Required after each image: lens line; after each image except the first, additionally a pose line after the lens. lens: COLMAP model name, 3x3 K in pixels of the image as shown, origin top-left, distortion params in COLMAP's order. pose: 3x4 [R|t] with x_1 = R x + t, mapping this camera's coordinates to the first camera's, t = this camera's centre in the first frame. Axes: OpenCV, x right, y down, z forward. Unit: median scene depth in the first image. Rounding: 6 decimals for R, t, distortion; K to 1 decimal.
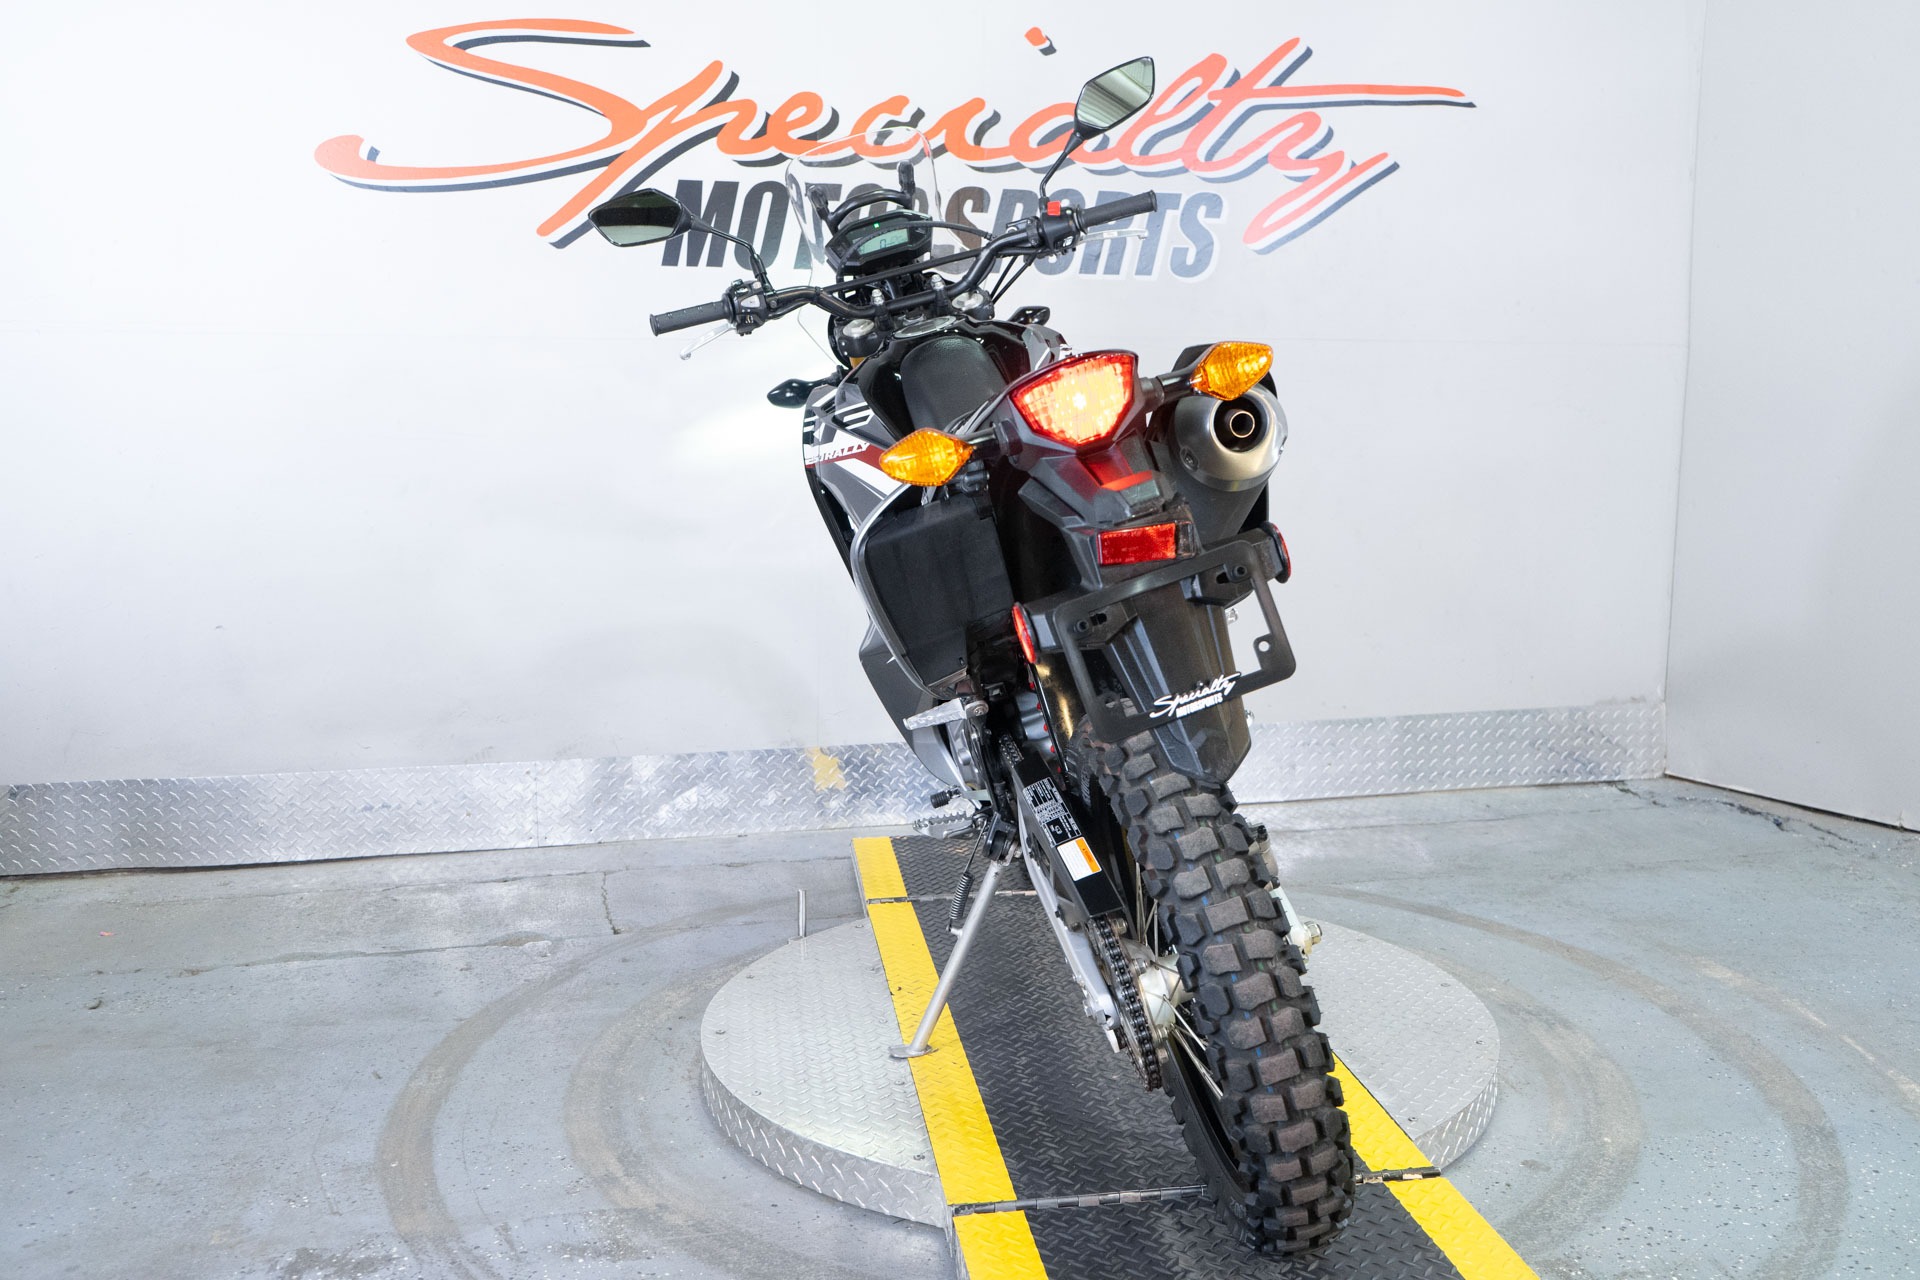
lens RADIAL K [[1697.7, 0, 966.4], [0, 1697.7, 634.0], [0, 0, 1]] dist [-0.007967, 0.032409]
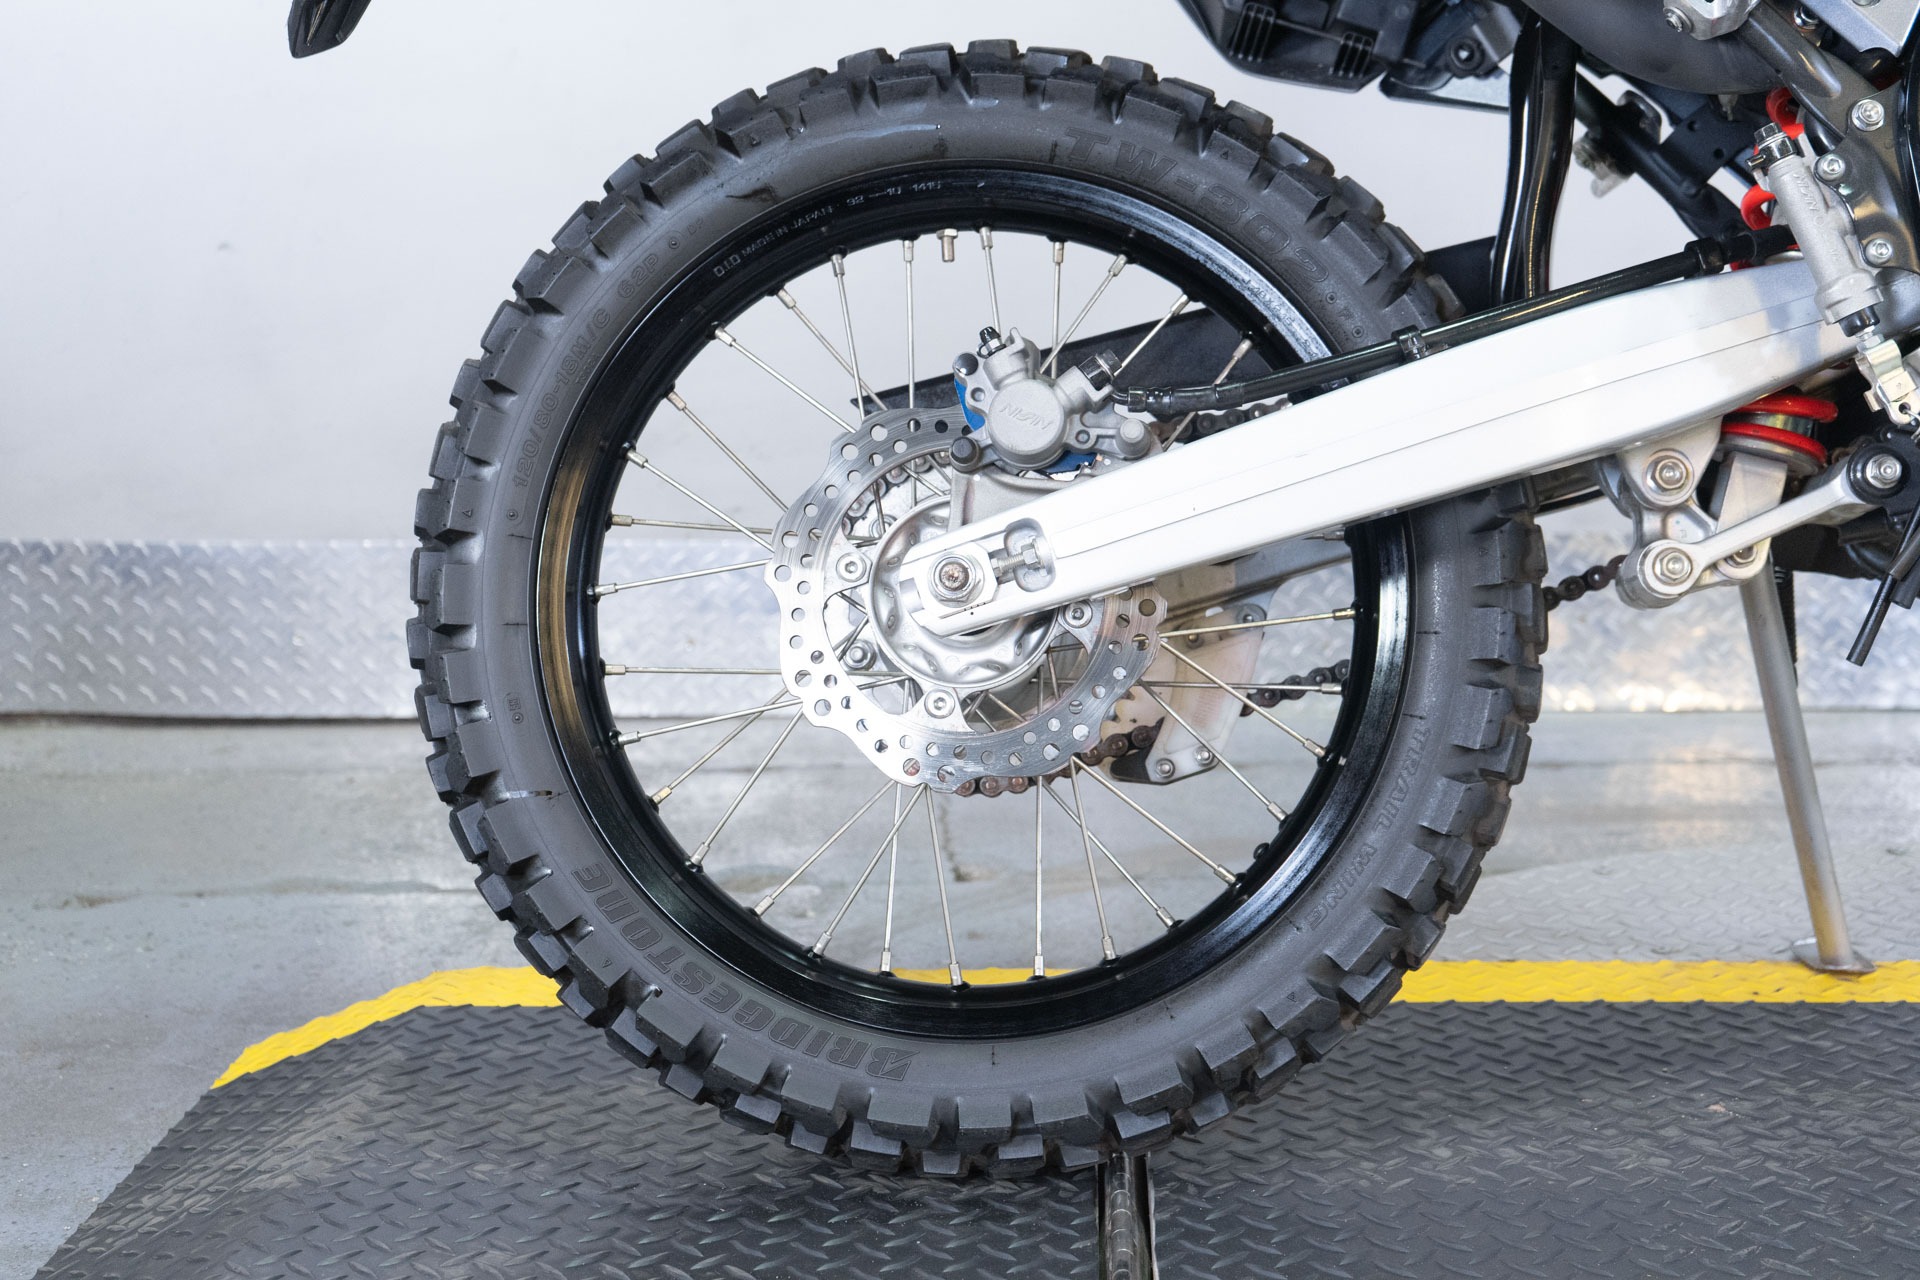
lens RADIAL K [[2627.1, 0, 968.6], [0, 2627.1, 636.4], [0, 0, 1]] dist [0.044156, 0.000000]
pose [[0.973482, 0.037458, -0.225678, -0.039784], [-0.027139, 0.998447, 0.048656, 0.065310], [0.227150, -0.041241, 0.972986, 0.268423]]
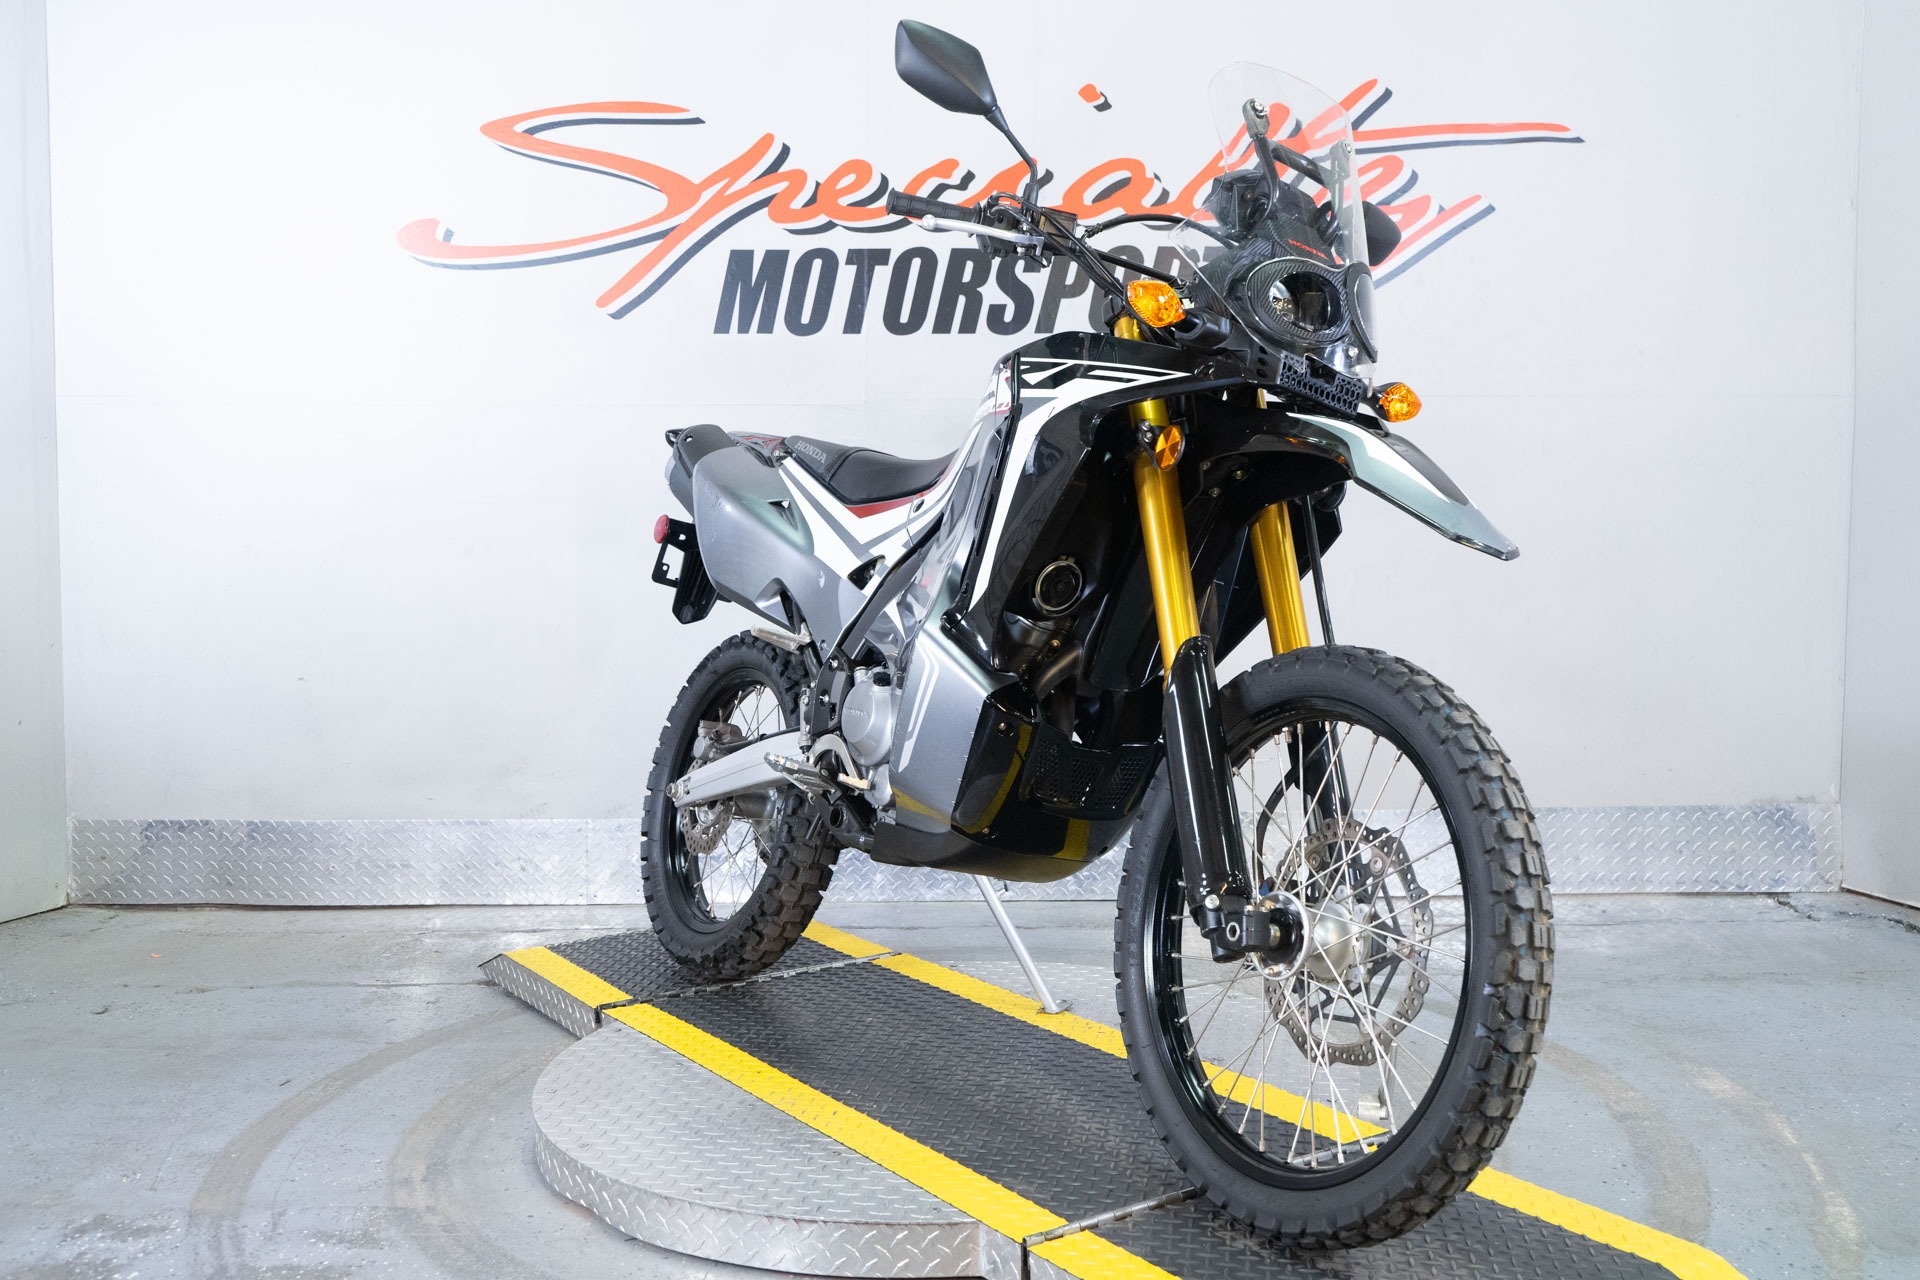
lens RADIAL K [[1797.5, 0, 966.2], [0, 1797.5, 644.8], [0, 0, 1]] dist [0.007469, 0.000000]
pose [[0.973841, 0.011856, -0.226922, 0.212710], [-0.026522, 0.997743, -0.061687, 0.031707], [0.225678, 0.066092, 0.971957, -0.003564]]
